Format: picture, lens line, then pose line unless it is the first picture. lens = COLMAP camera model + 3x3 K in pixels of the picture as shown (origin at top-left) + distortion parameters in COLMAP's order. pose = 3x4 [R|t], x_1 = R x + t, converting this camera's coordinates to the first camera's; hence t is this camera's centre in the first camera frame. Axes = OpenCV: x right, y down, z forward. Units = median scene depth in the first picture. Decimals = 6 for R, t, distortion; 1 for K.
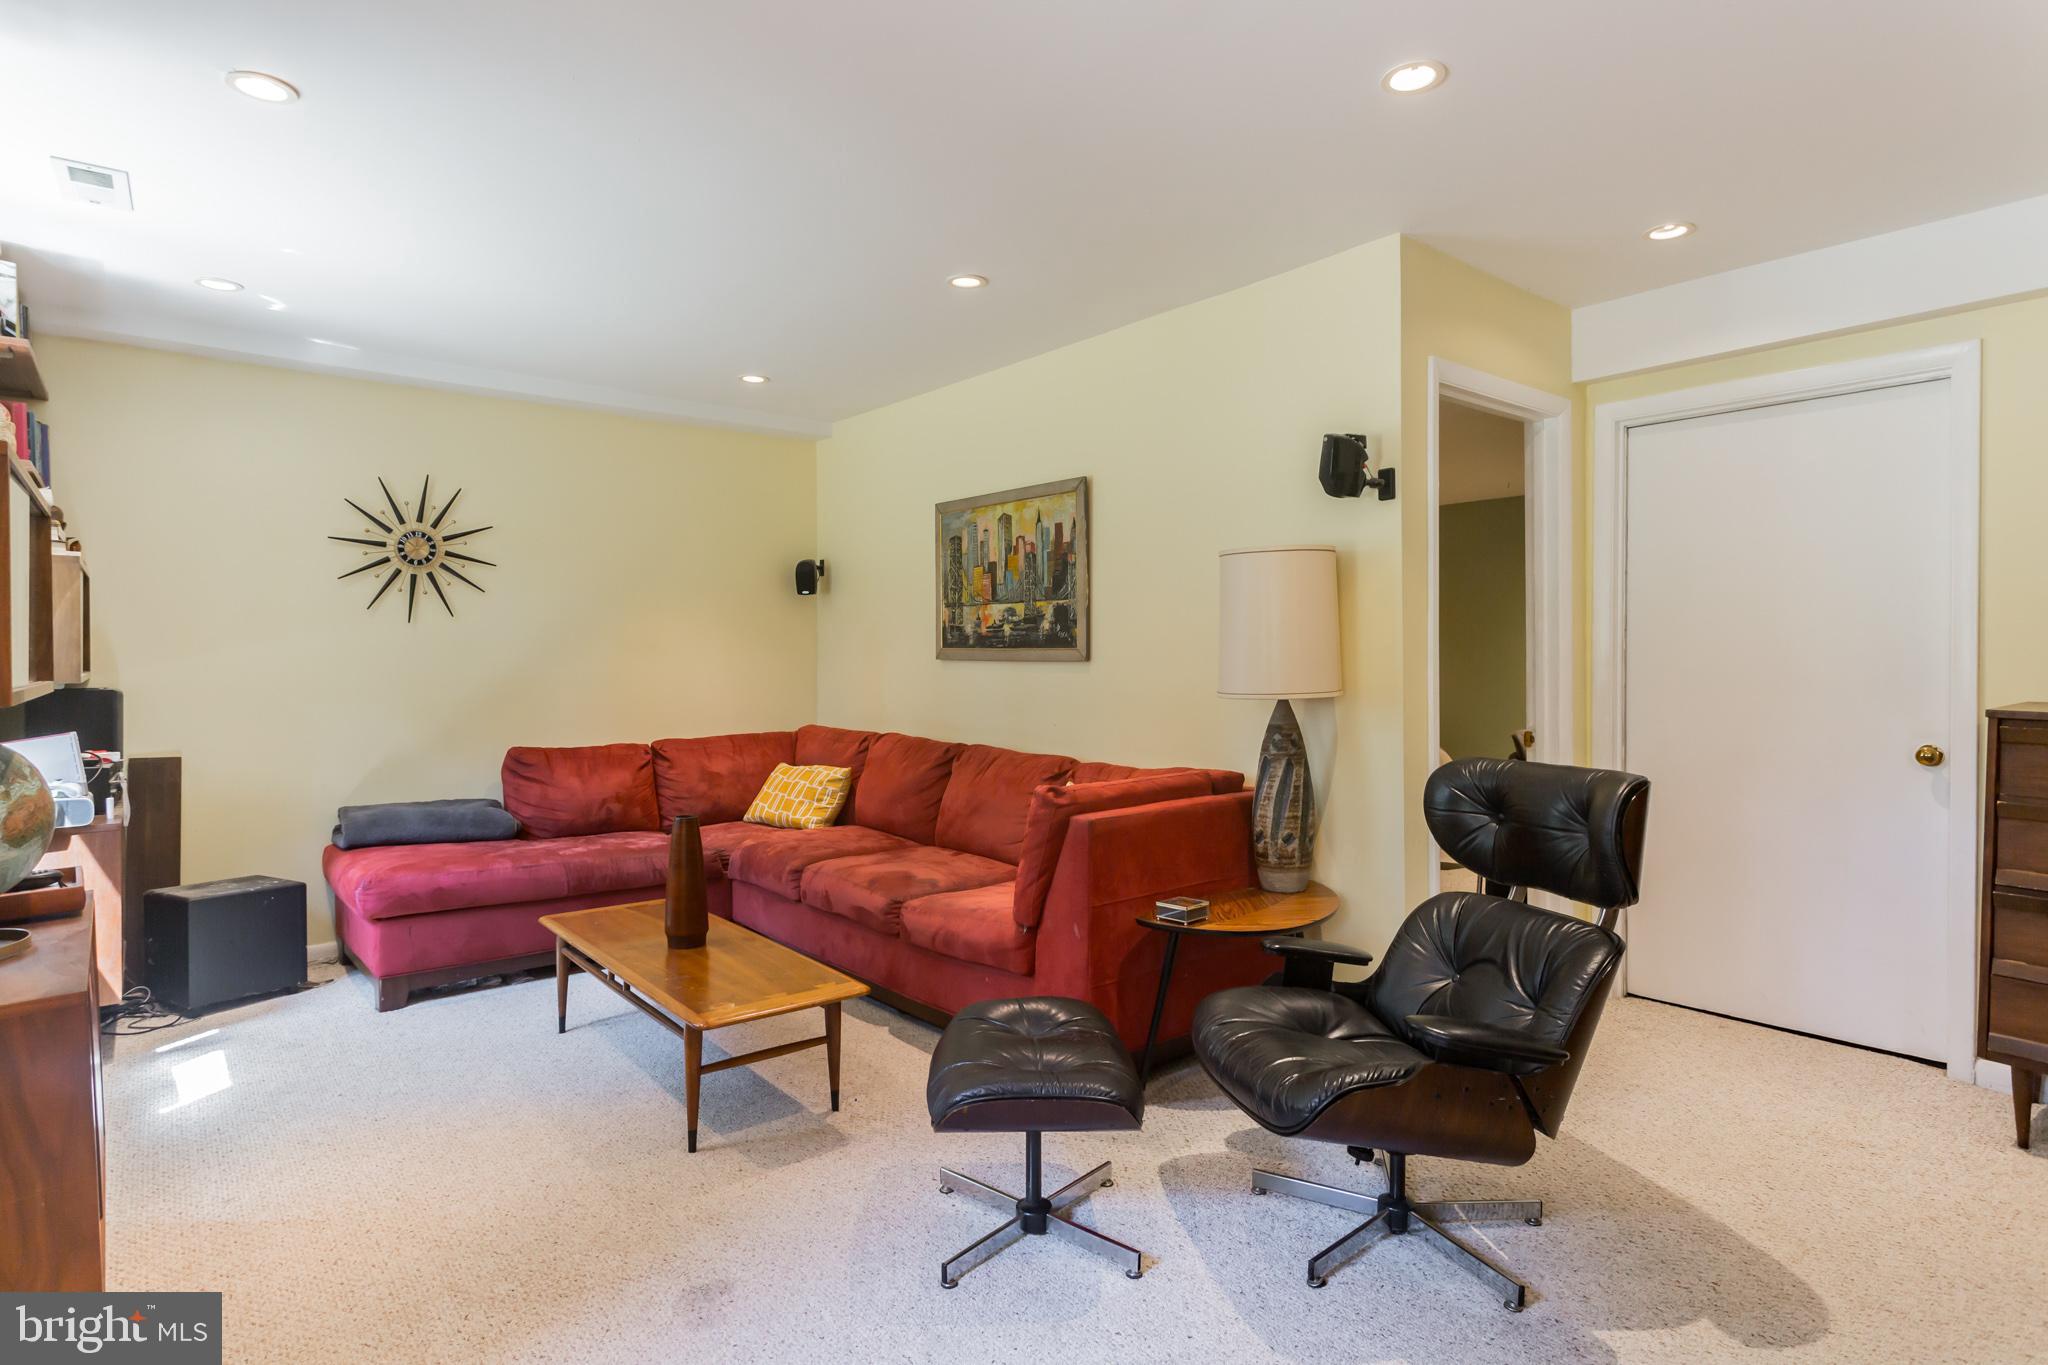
lens RADIAL K [[1118.3, 0, 1028.4], [0, 1118.3, 672.1], [0, 0, 1]] dist [-0.000971, 0.000464]
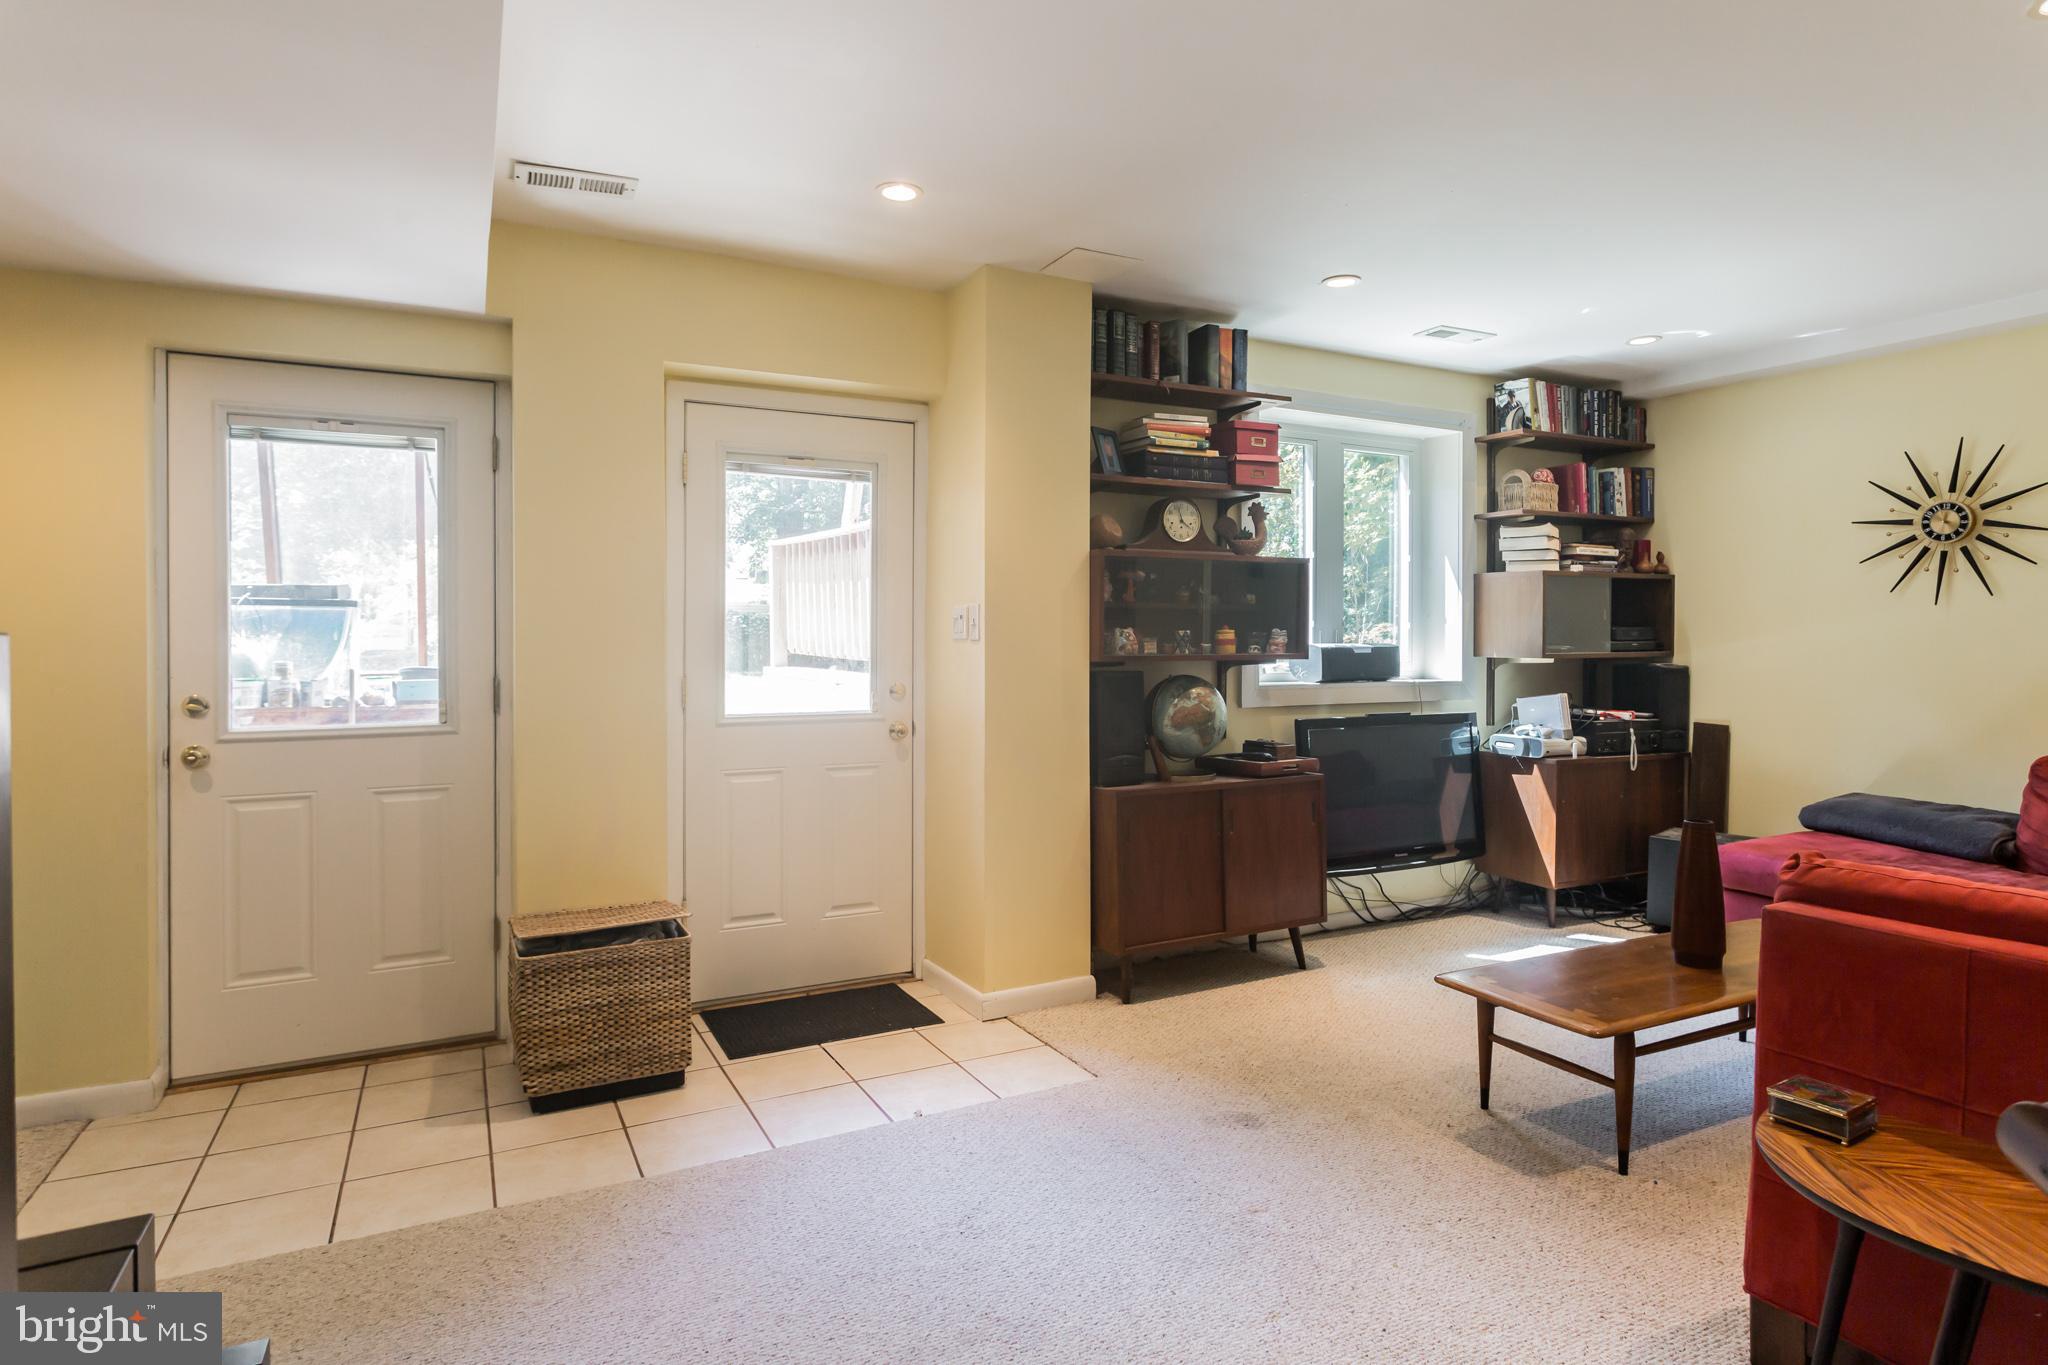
lens RADIAL K [[1118.3, 0, 1028.4], [0, 1118.3, 672.1], [0, 0, 1]] dist [-0.000971, 0.000464]
pose [[-0.218423, 0.038562, -0.975092, 0.501551], [-0.011494, 0.999048, 0.042084, -0.019292], [0.975786, 0.020400, -0.217772, 0.480619]]
